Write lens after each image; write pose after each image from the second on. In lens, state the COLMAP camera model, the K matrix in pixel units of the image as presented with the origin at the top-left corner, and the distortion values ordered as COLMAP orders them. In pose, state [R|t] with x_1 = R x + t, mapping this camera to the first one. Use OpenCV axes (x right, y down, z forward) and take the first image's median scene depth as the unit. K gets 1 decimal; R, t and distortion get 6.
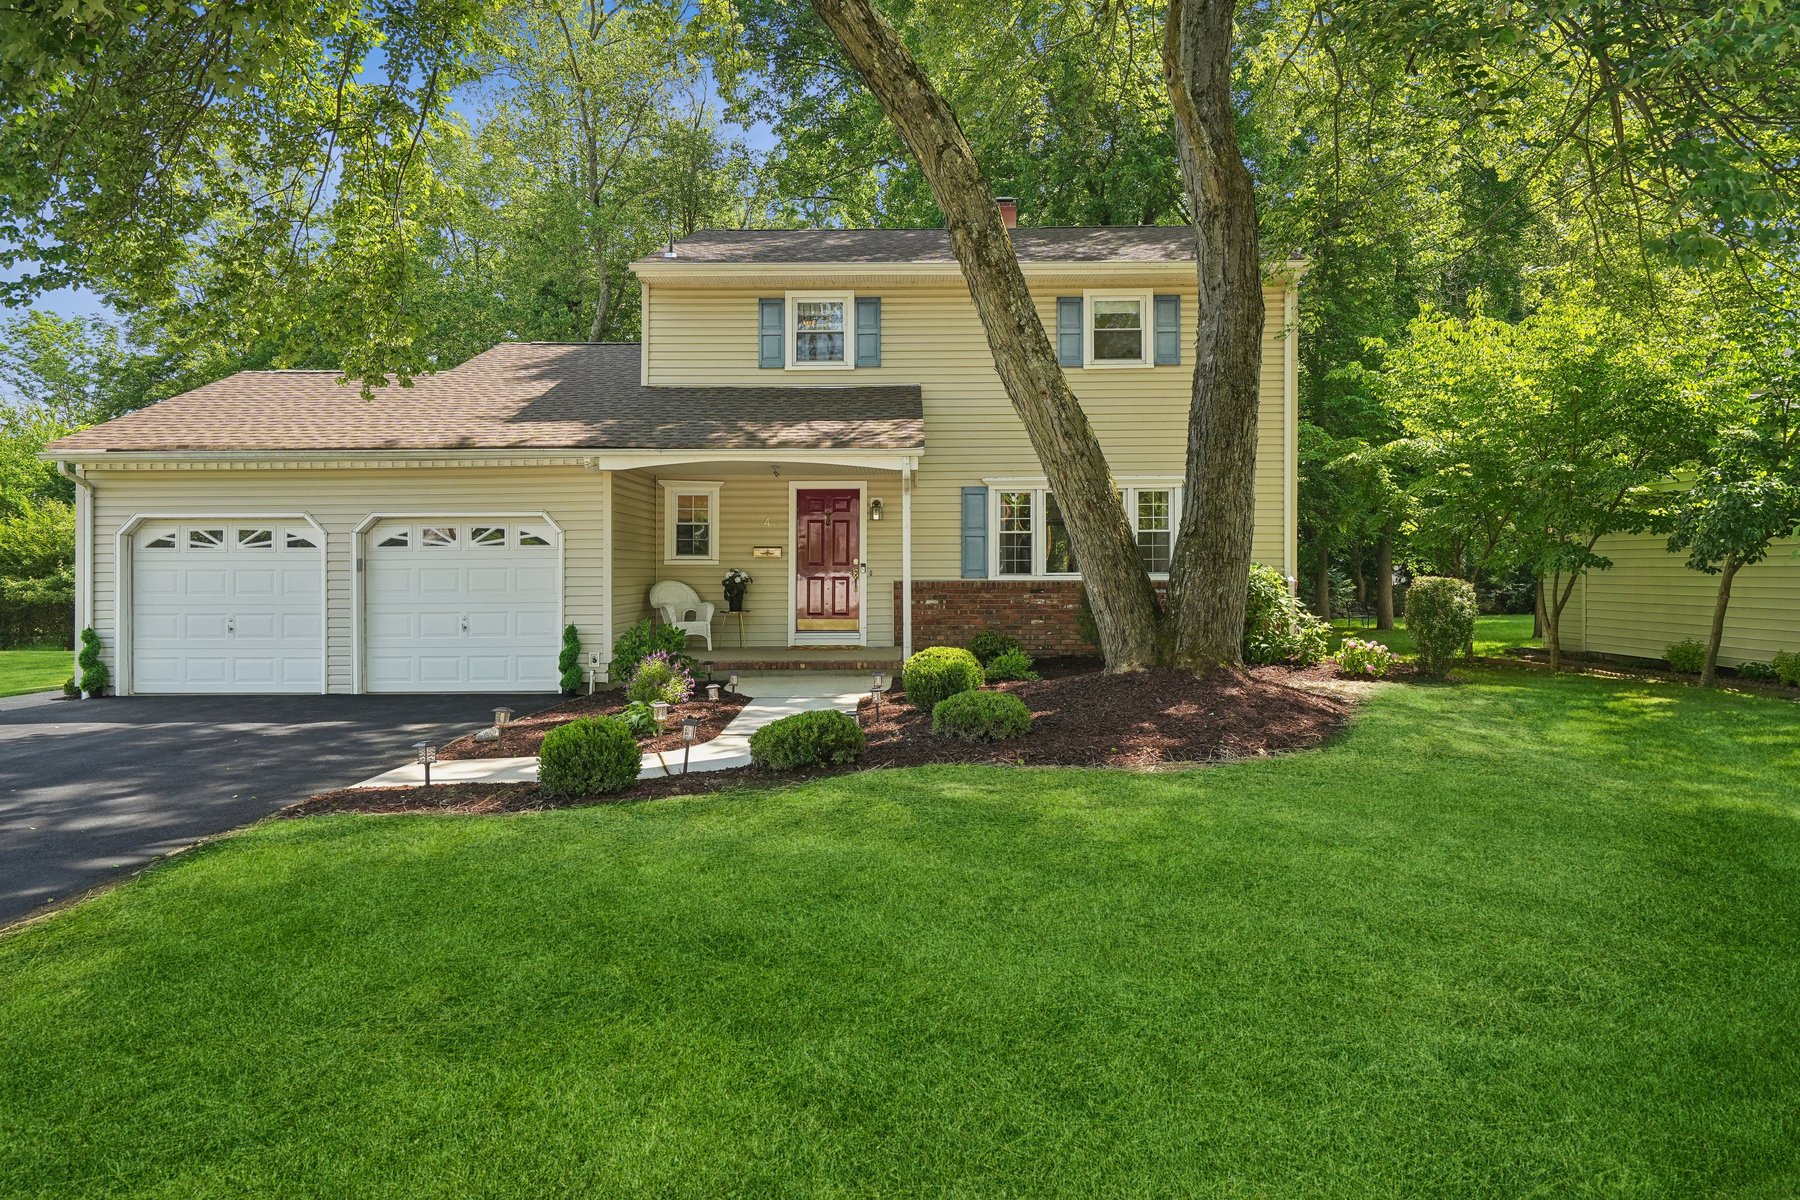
lens RADIAL K [[1036.5, 0, 900.0], [0, 1036.5, 578.8], [0, 0, 1]] dist [0.025378, 0.000621]
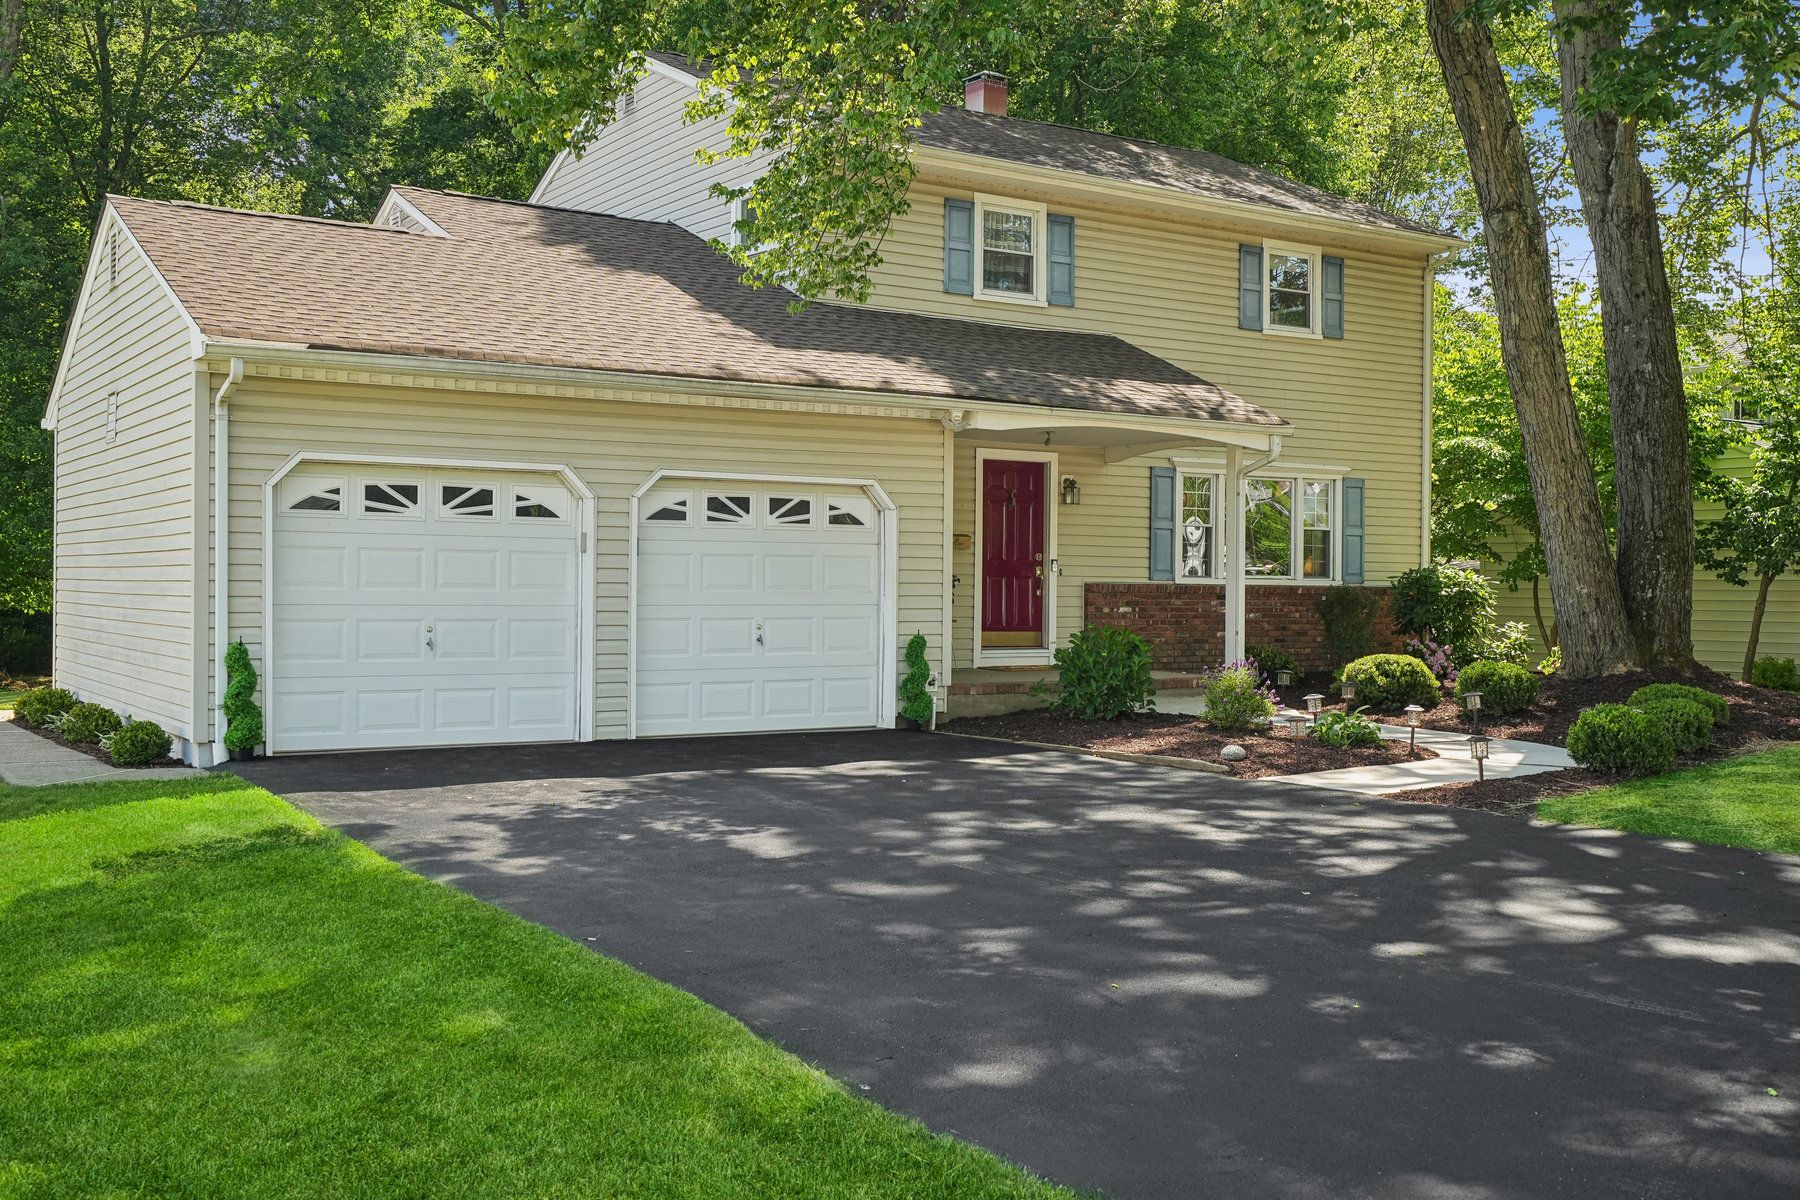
lens RADIAL K [[1754.5, 0, 900.0], [0, 1754.5, 600.0], [0, 0, 1]] dist [0.091106, -0.005257]
pose [[0.830916, 0.008803, 0.556329, -0.870223], [-0.013275, 0.999904, 0.004005, 0.012141], [-0.556240, -0.010714, 0.830953, -0.028219]]
